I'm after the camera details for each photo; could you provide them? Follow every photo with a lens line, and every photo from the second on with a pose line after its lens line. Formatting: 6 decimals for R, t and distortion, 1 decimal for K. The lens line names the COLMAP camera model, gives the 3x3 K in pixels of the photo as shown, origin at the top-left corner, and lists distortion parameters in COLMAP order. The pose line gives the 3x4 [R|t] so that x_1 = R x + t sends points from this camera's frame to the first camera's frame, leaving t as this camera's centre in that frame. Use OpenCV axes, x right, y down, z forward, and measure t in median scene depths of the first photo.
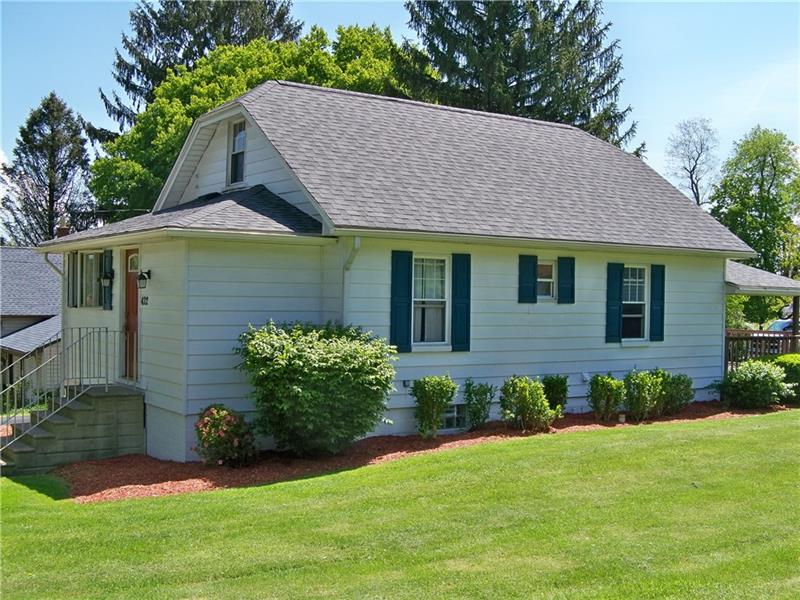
lens RADIAL K [[988.1, 0, 400.0], [0, 988.1, 300.0], [0, 0, 1]] dist [-0.000130, -0.001229]
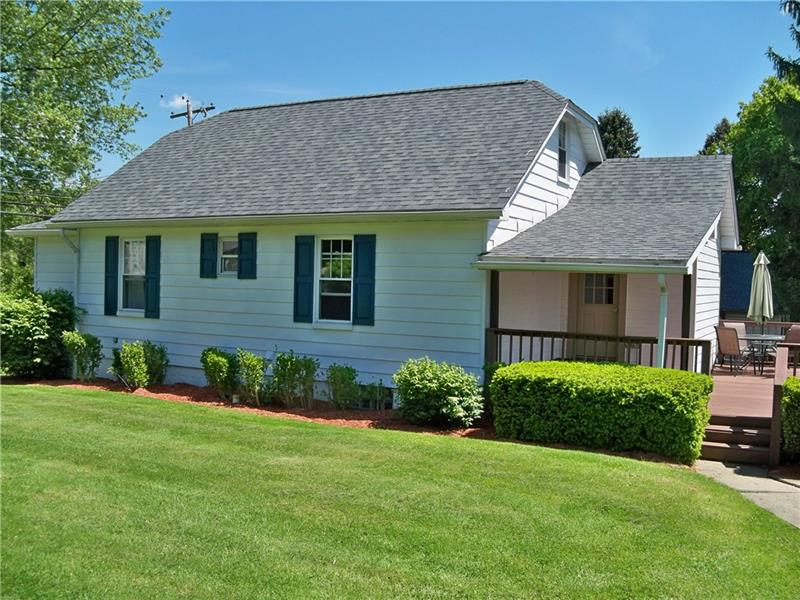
lens RADIAL K [[817.6, 0, 400.0], [0, 817.6, 300.0], [0, 0, 1]] dist [-0.219427, 0.209443]
pose [[0.446545, 0.017222, -0.894595, 0.970563], [-0.020843, 0.999744, 0.008842, 0.014320], [0.894518, 0.014697, 0.446790, 0.775151]]
